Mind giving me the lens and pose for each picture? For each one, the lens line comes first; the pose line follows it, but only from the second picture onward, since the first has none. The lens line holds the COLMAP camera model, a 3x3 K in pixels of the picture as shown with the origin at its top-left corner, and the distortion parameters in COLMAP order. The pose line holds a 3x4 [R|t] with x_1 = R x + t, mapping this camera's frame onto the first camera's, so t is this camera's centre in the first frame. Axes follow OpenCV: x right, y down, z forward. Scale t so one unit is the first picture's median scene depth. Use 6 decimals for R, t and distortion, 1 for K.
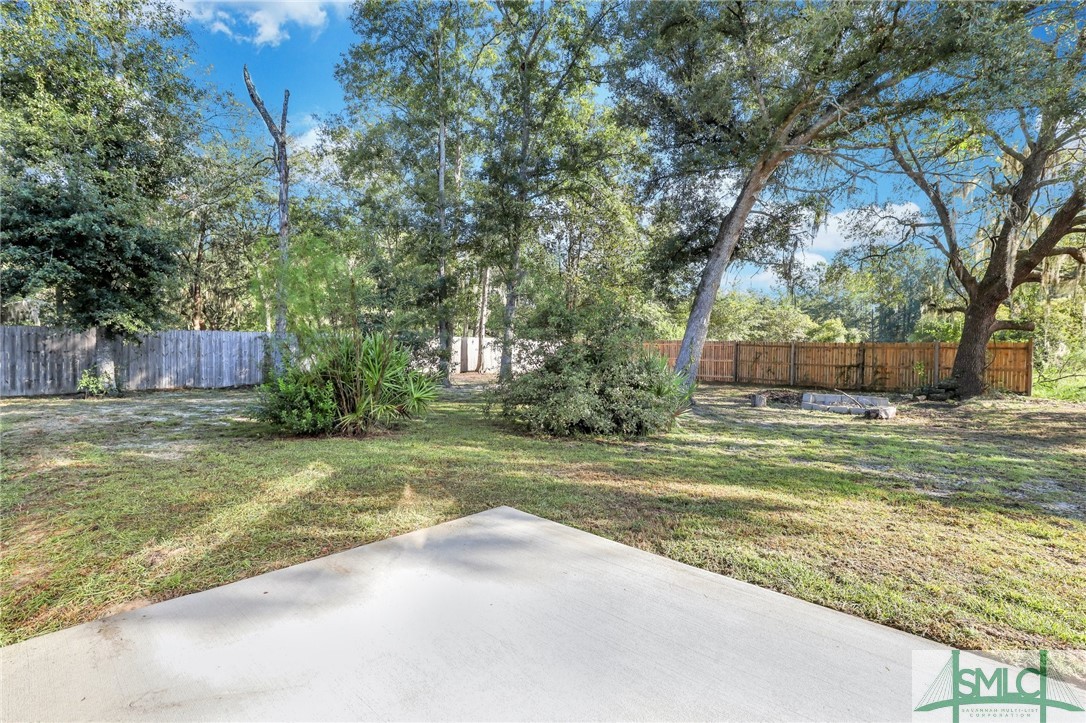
lens RADIAL K [[511.3, 0, 558.1], [0, 511.3, 352.7], [0, 0, 1]] dist [-0.026190, 0.001937]
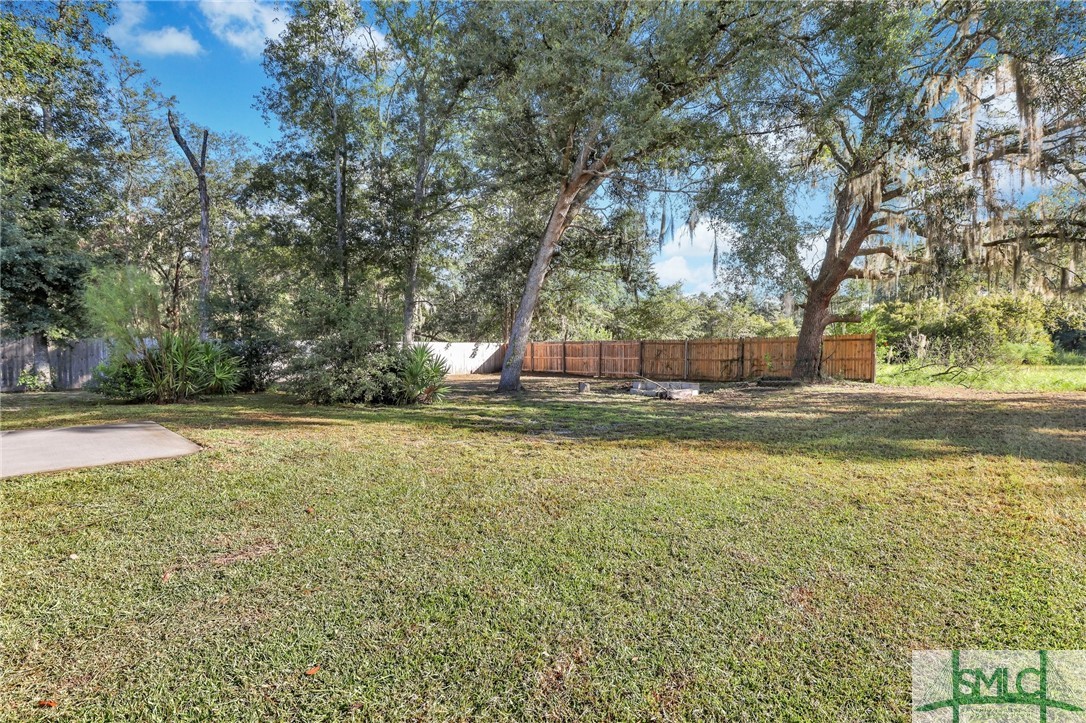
lens RADIAL K [[511.3, 0, 534.6], [0, 511.3, 358.3], [0, 0, 1]] dist [-0.026190, 0.001937]
pose [[0.999304, -0.019696, -0.031690, 0.339671], [0.019644, 0.999805, -0.001961, 0.030223], [0.031723, 0.001337, 0.999496, -0.187112]]
